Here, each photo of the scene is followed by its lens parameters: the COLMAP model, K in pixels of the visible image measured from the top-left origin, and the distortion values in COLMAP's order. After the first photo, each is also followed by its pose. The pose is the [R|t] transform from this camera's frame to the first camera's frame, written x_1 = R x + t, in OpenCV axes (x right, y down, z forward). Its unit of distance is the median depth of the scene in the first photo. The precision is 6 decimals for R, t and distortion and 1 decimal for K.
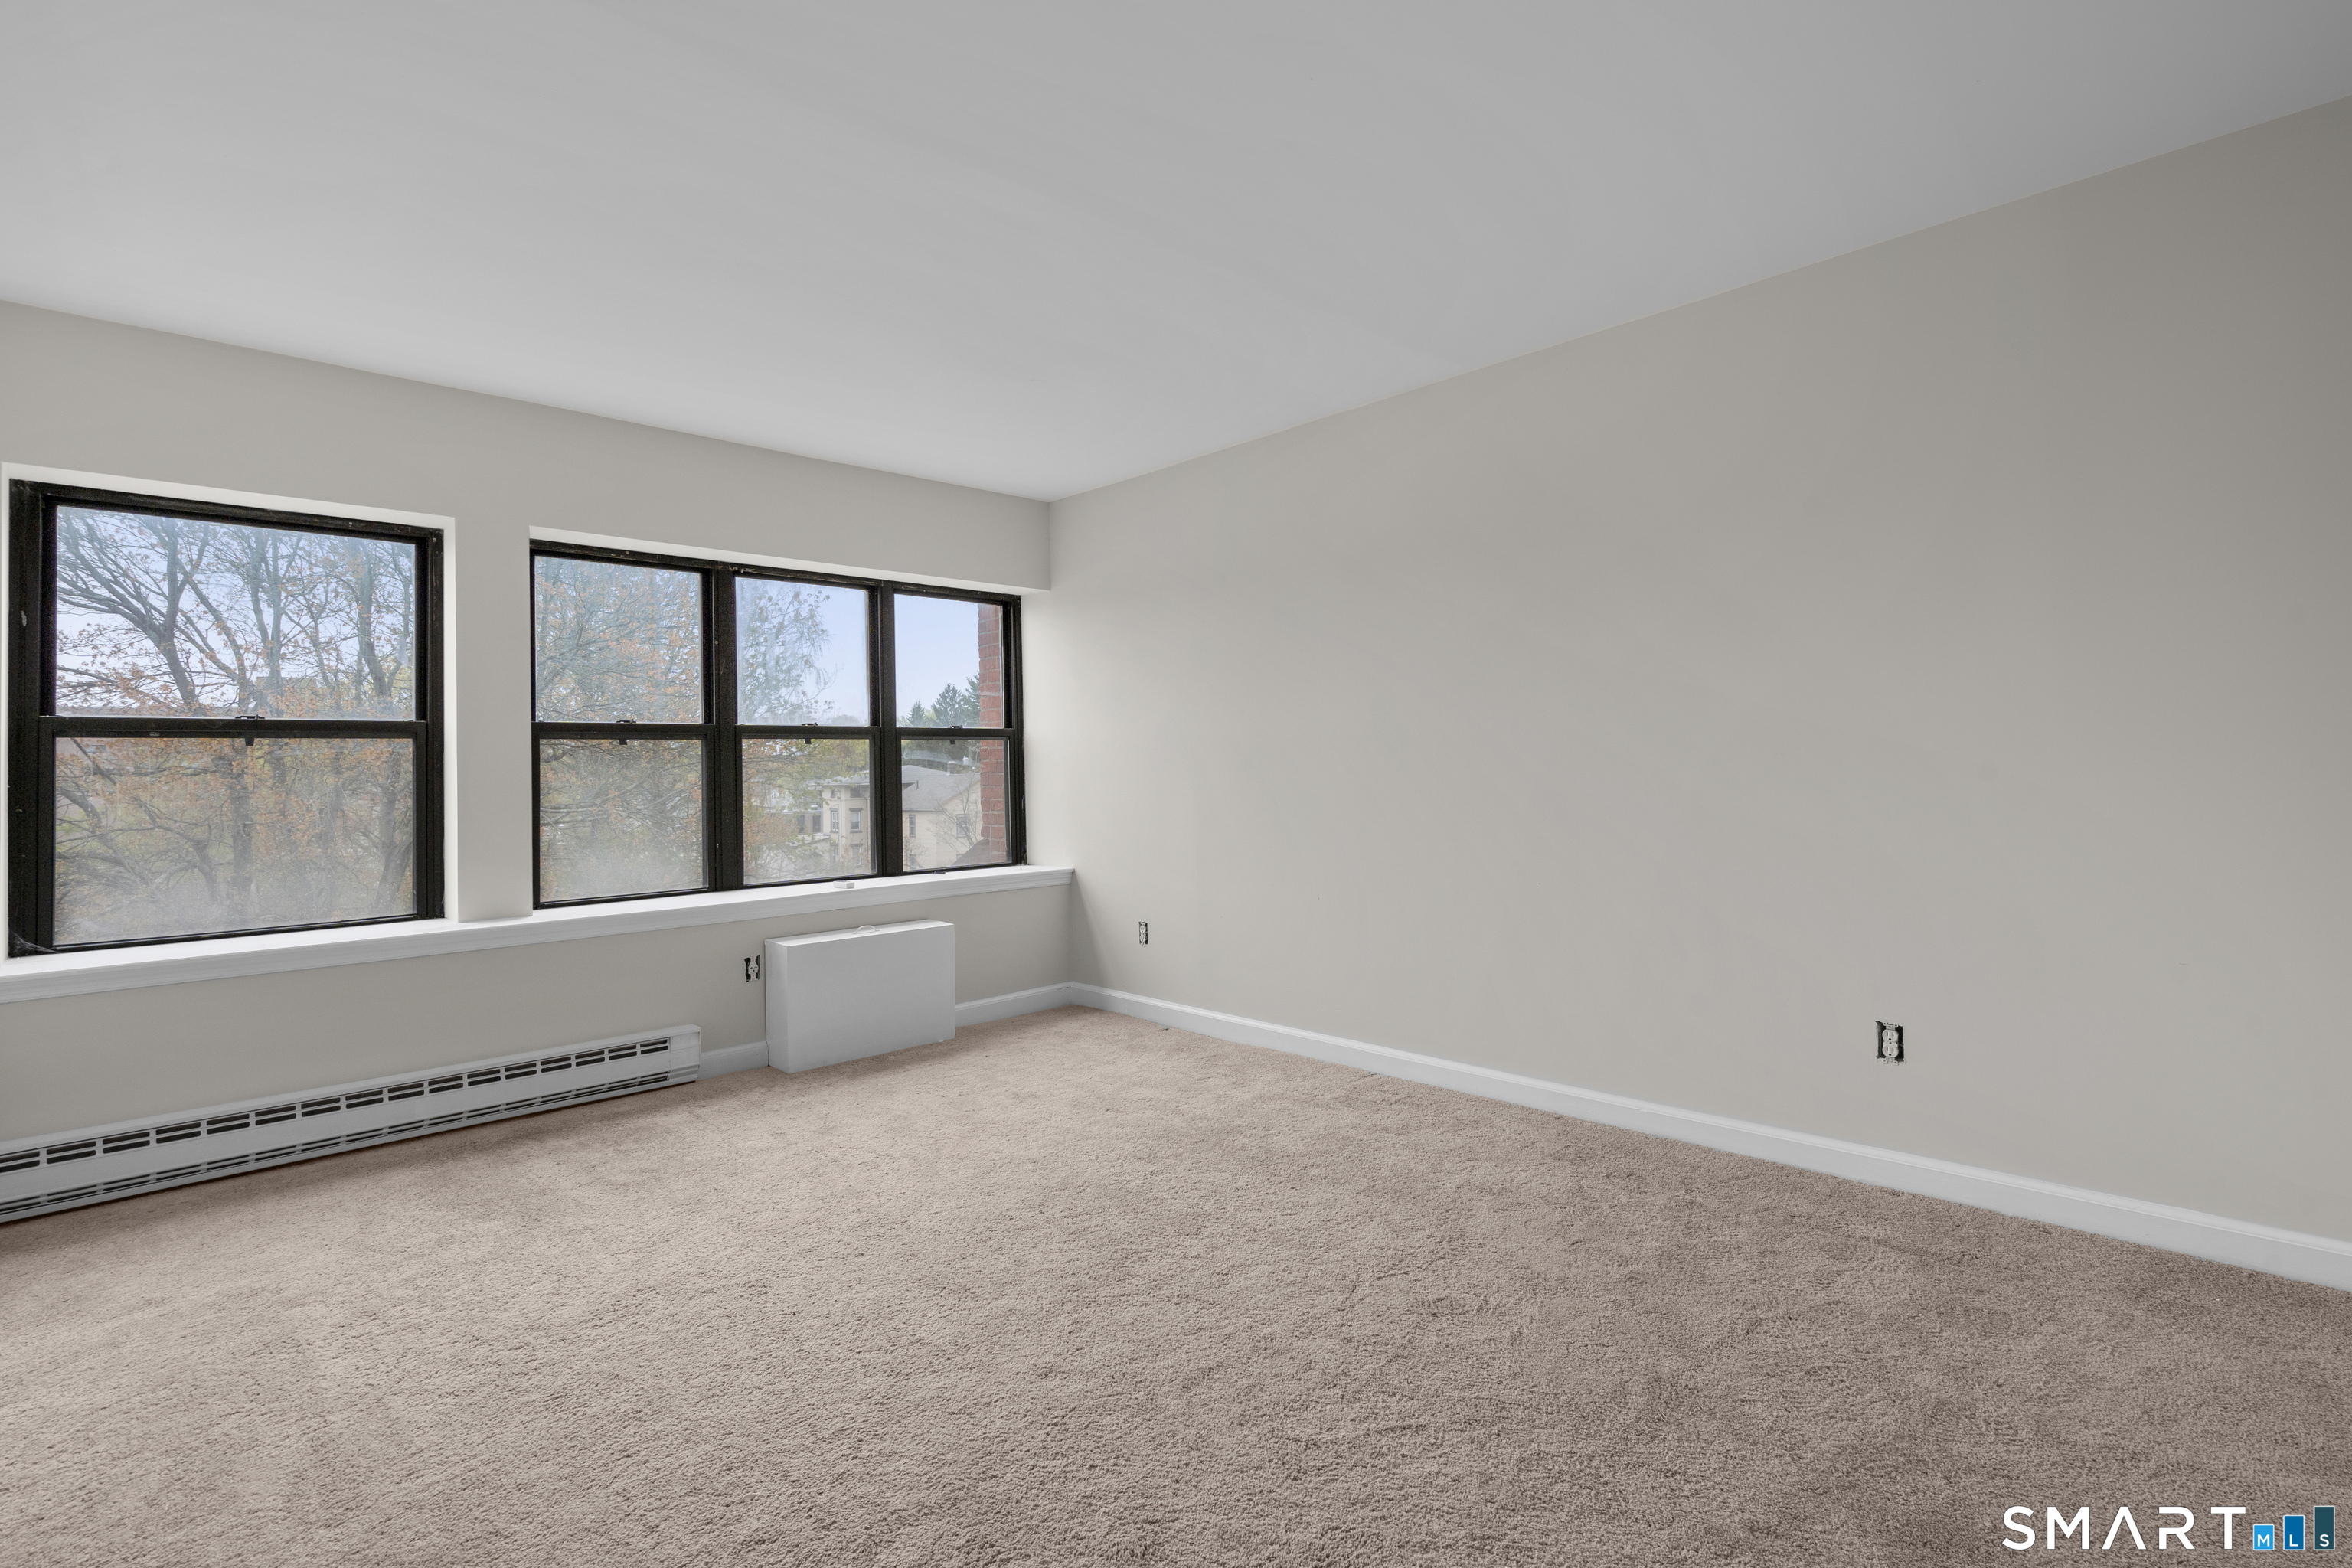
lens RADIAL K [[1057.3, 0, 1214.1], [0, 1057.3, 755.6], [0, 0, 1]] dist [-0.009625, 0.003143]
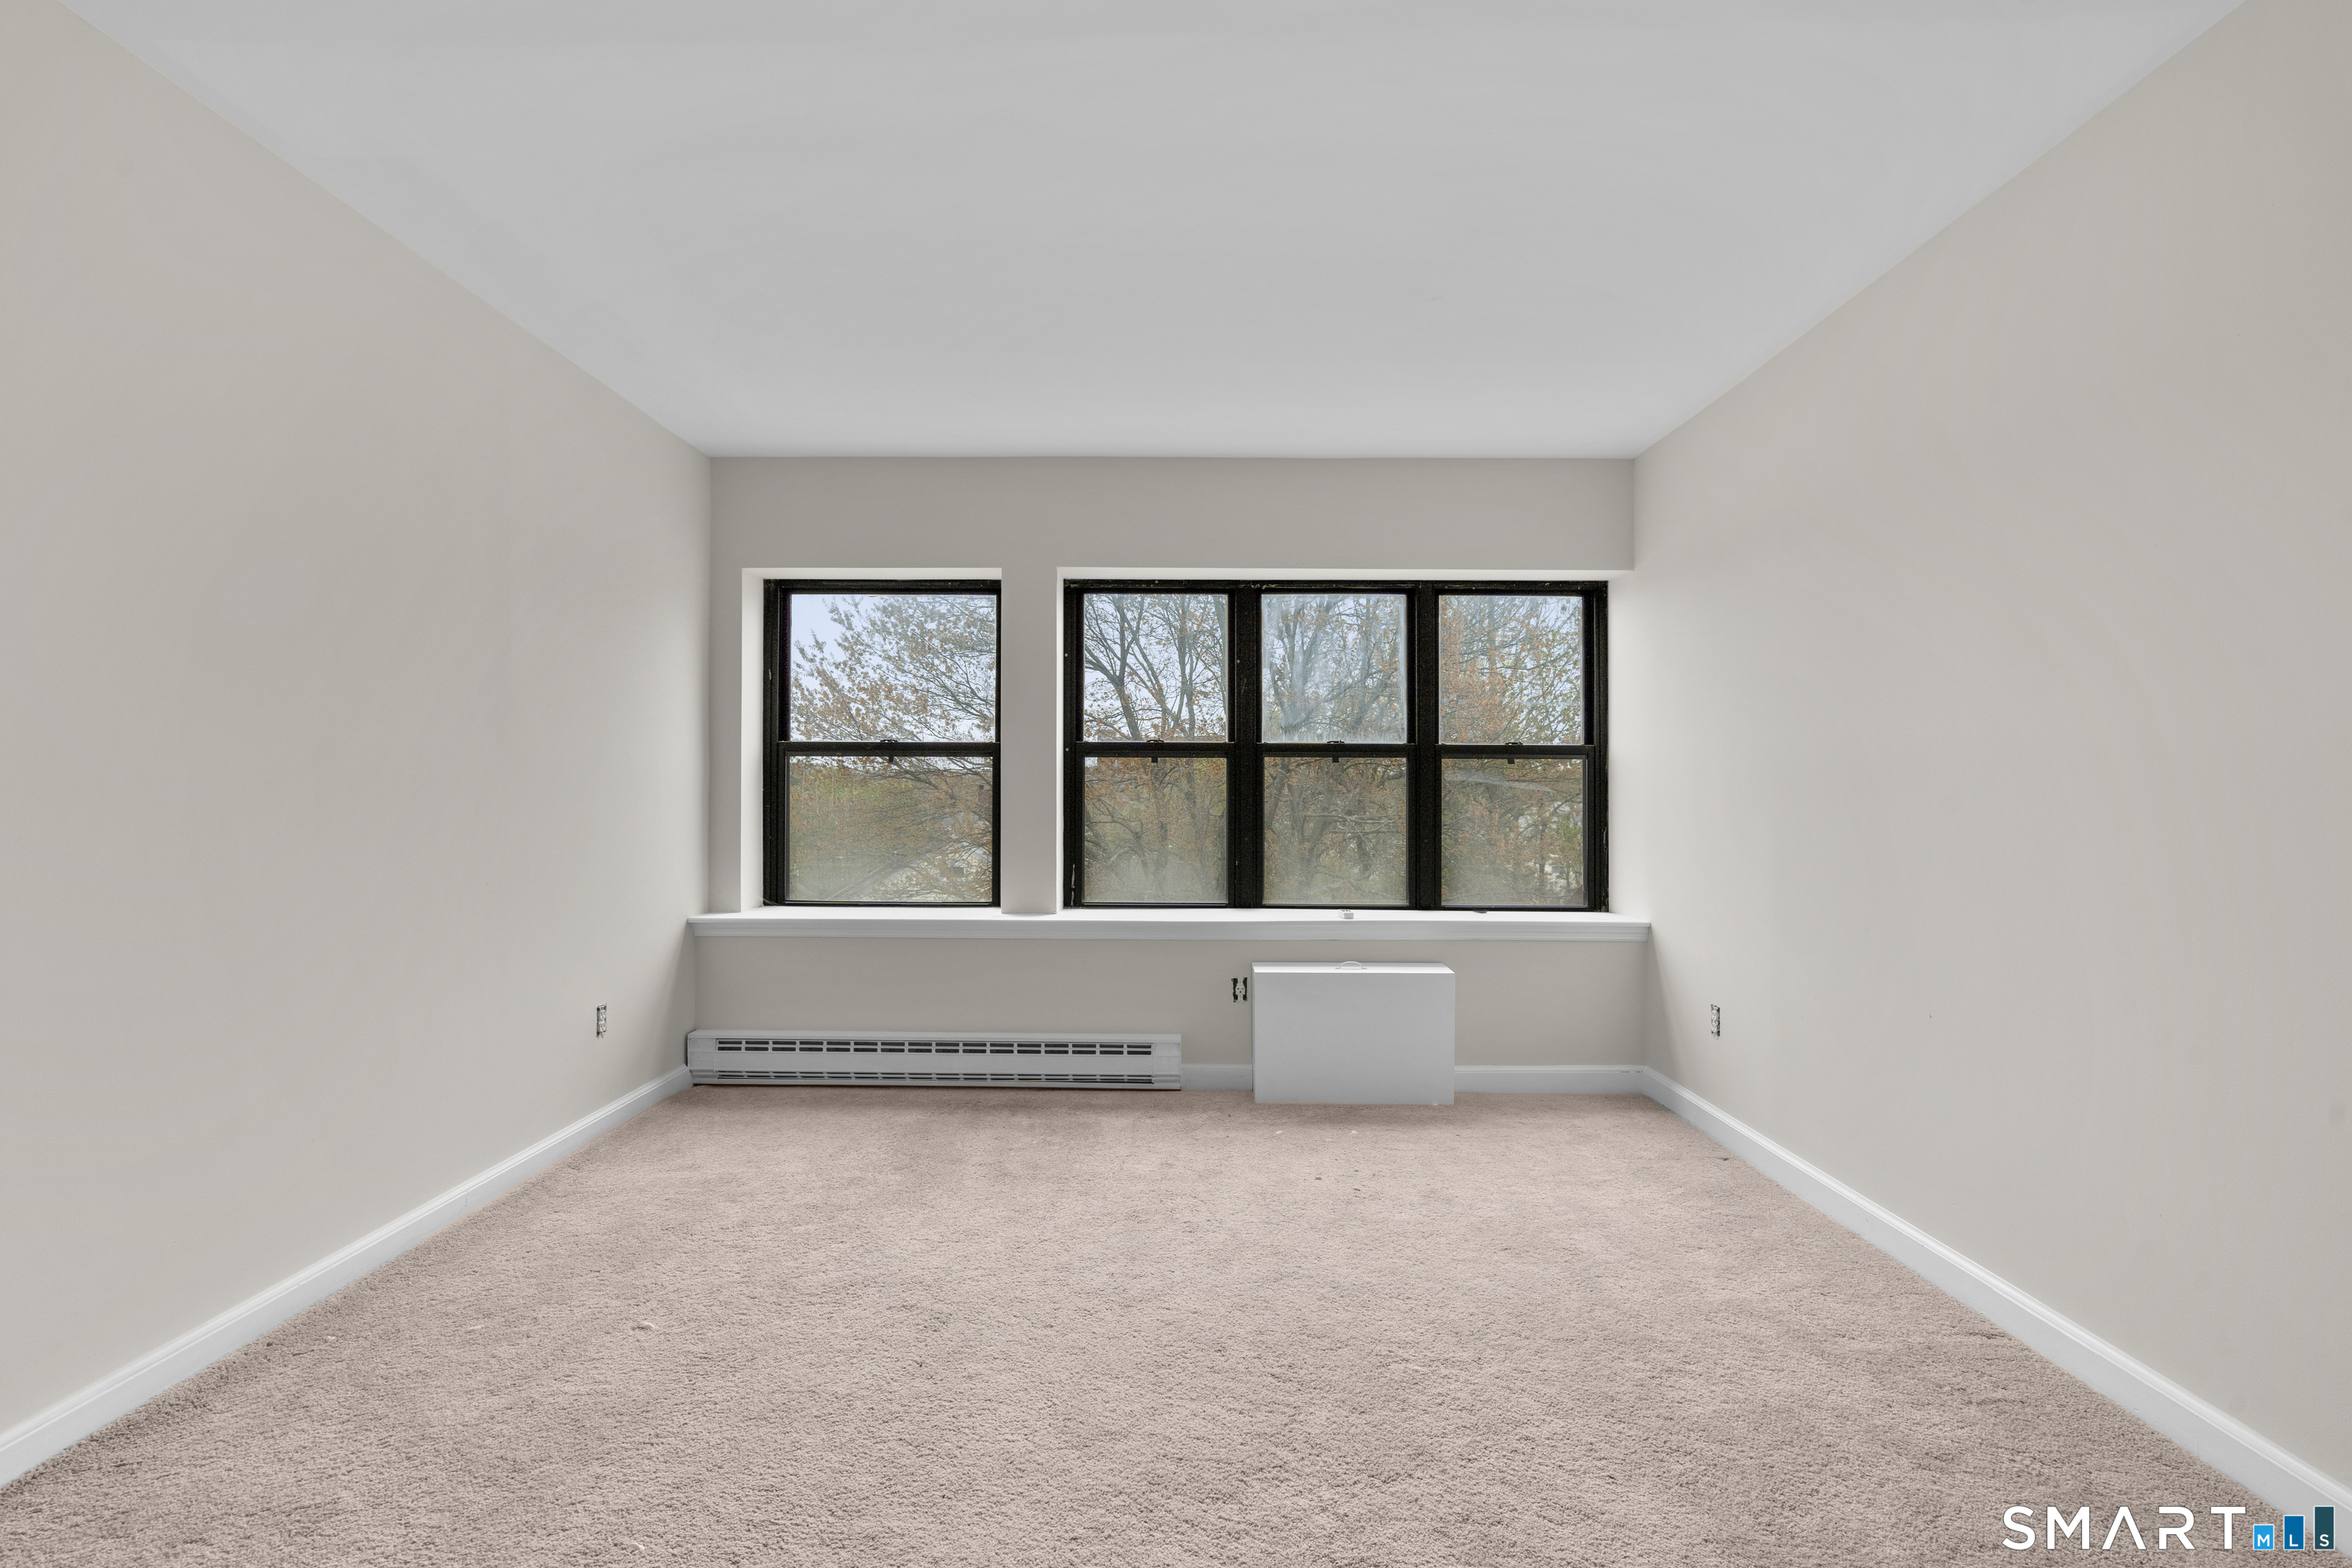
lens RADIAL K [[1057.3, 0, 1187.1], [0, 1057.3, 794.1], [0, 0, 1]] dist [-0.009625, 0.003143]
pose [[0.708336, 0.023711, -0.705477, 0.244426], [-0.010914, 0.999684, 0.022641, -0.003083], [0.705791, -0.008338, 0.708371, 0.290622]]
